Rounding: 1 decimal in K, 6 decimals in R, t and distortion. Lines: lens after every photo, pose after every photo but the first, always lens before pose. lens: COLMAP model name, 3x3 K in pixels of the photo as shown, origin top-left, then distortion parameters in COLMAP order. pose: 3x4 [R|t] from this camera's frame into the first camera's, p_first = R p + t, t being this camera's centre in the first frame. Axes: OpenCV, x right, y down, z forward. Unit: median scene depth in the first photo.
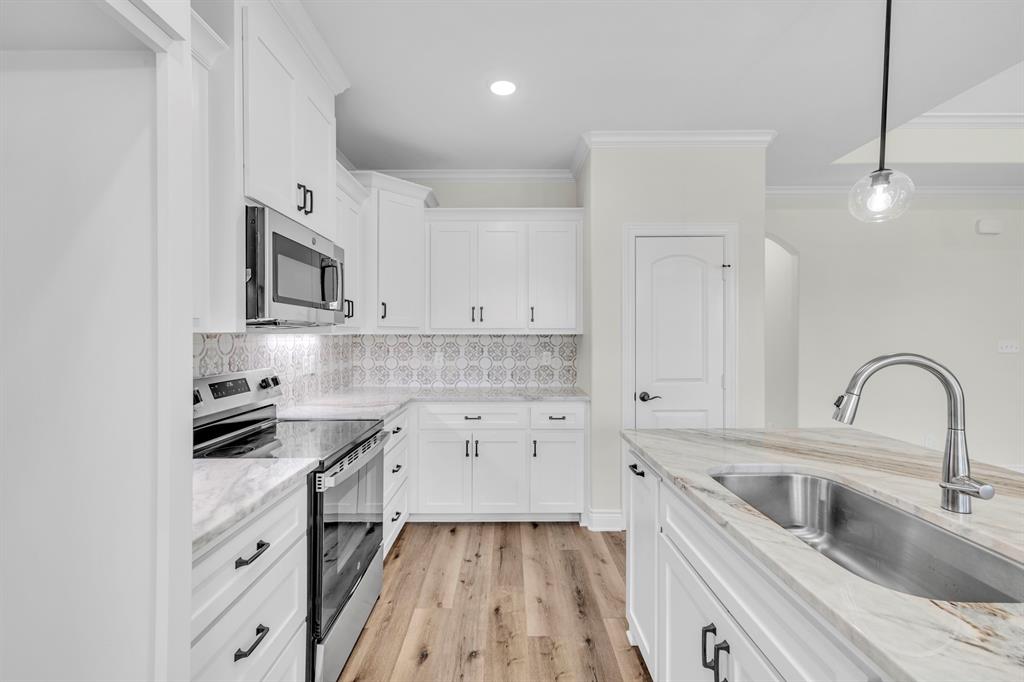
lens RADIAL K [[429.0, 0, 511.4], [0, 429.0, 347.7], [0, 0, 1]] dist [0.002307, -0.000965]
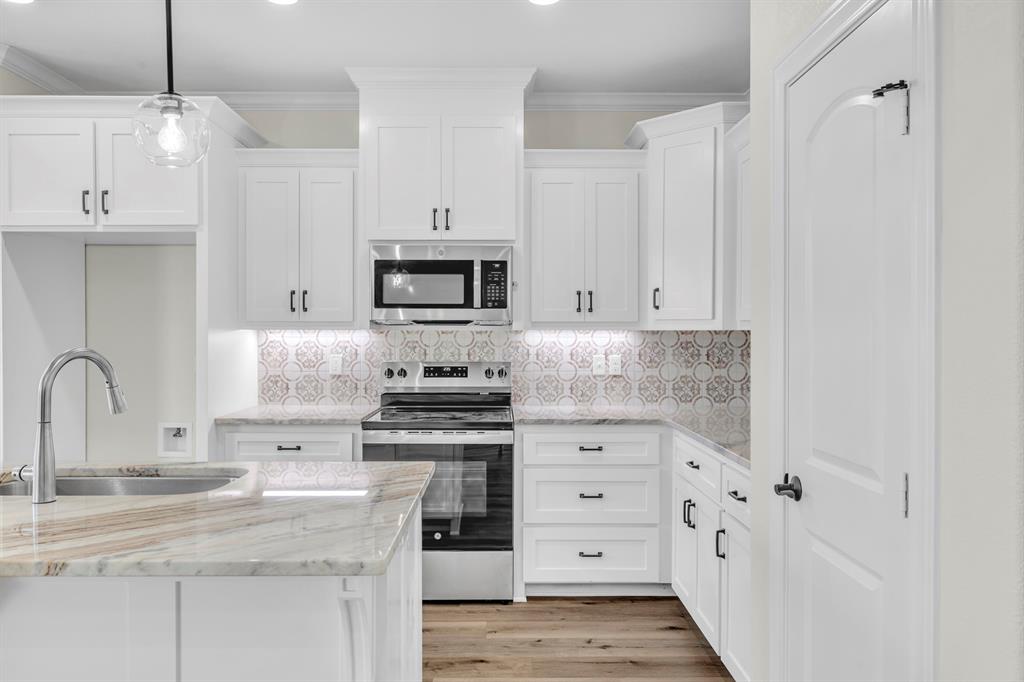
lens RADIAL K [[723.9, 0, 475.9], [0, 723.9, 338.6], [0, 0, 1]] dist [0.018723, 0.003590]
pose [[0.022440, 0.009823, -0.999700, 0.964184], [-0.029051, 0.999536, 0.009169, -0.018654], [0.999326, 0.028837, 0.022715, 0.660954]]
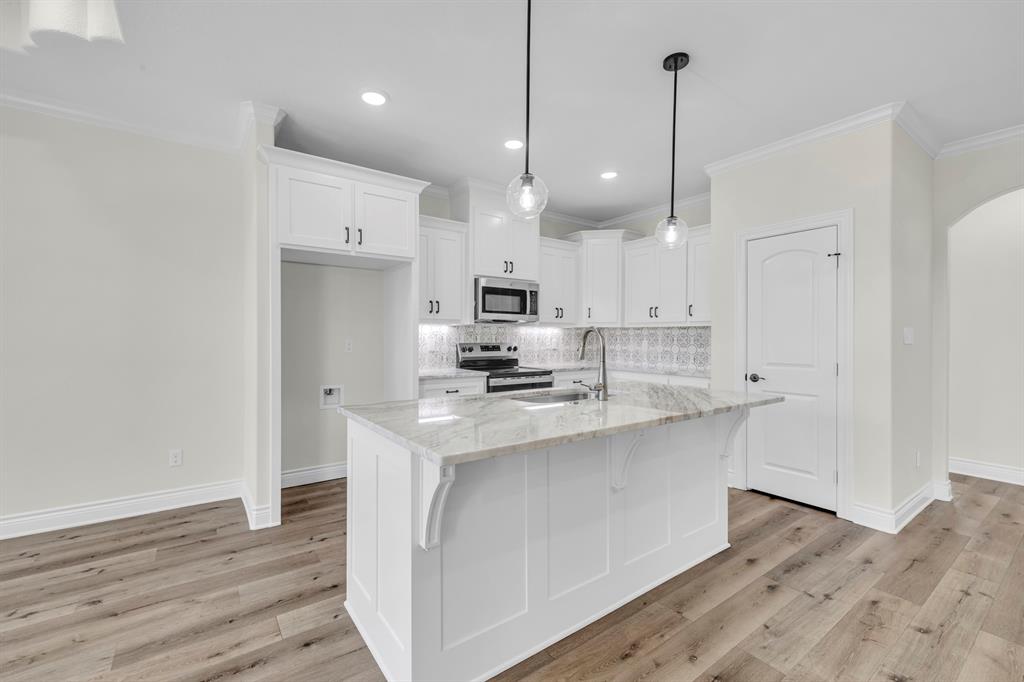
lens RADIAL K [[429.0, 0, 513.7], [0, 429.0, 340.1], [0, 0, 1]] dist [0.002307, -0.000965]
pose [[0.591600, 0.011129, -0.806154, 0.859440], [-0.027253, 0.999609, -0.006200, 0.037095], [0.805771, 0.025638, 0.591673, -0.198019]]
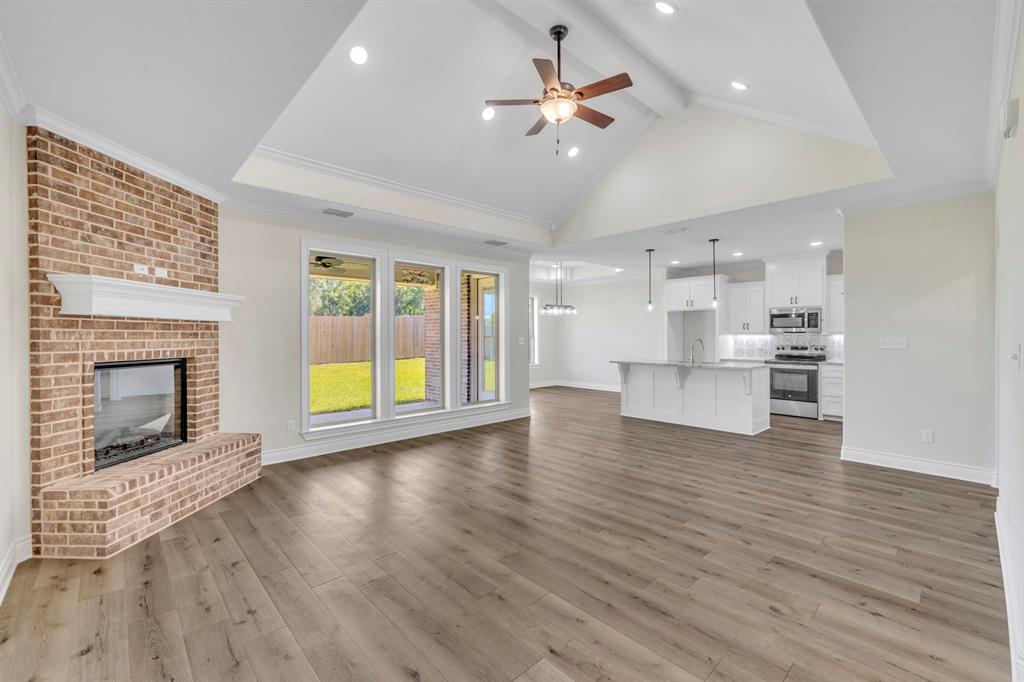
lens RADIAL K [[429.0, 0, 521.1], [0, 429.0, 338.4], [0, 0, 1]] dist [0.002307, -0.000965]
pose [[-0.682446, 0.009990, -0.730867, 2.505619], [-0.016044, 0.999461, 0.028643, -0.043656], [0.730759, 0.031274, -0.681918, 1.153881]]
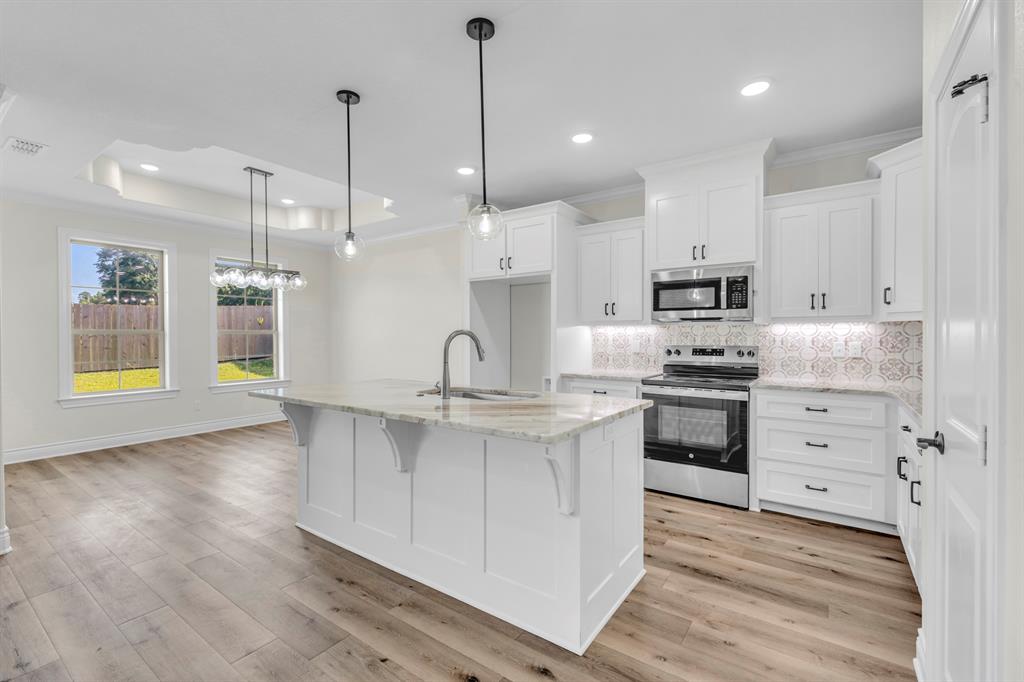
lens RADIAL K [[427.7, 0, 501.0], [0, 427.7, 337.9], [0, 0, 1]] dist [0.004244, 0.000015]
pose [[-0.558654, 0.008110, -0.829361, 0.951519], [-0.019636, 0.999543, 0.023001, 0.000652], [0.829169, 0.029135, -0.558239, 0.831415]]
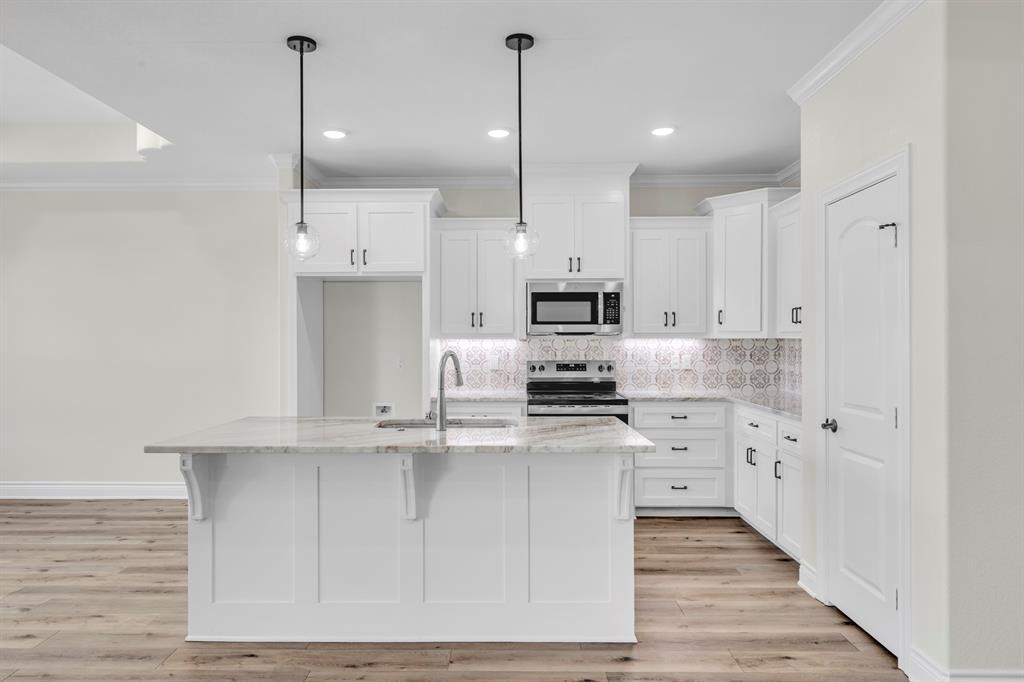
lens RADIAL K [[636.6, 0, 489.9], [0, 636.6, 343.0], [0, 0, 1]] dist [0.003103, 0.005715]
pose [[0.004253, 0.007510, -0.999963, 1.353280], [-0.025007, 0.999660, 0.007401, -0.016080], [0.999678, 0.024974, 0.004440, 0.400816]]
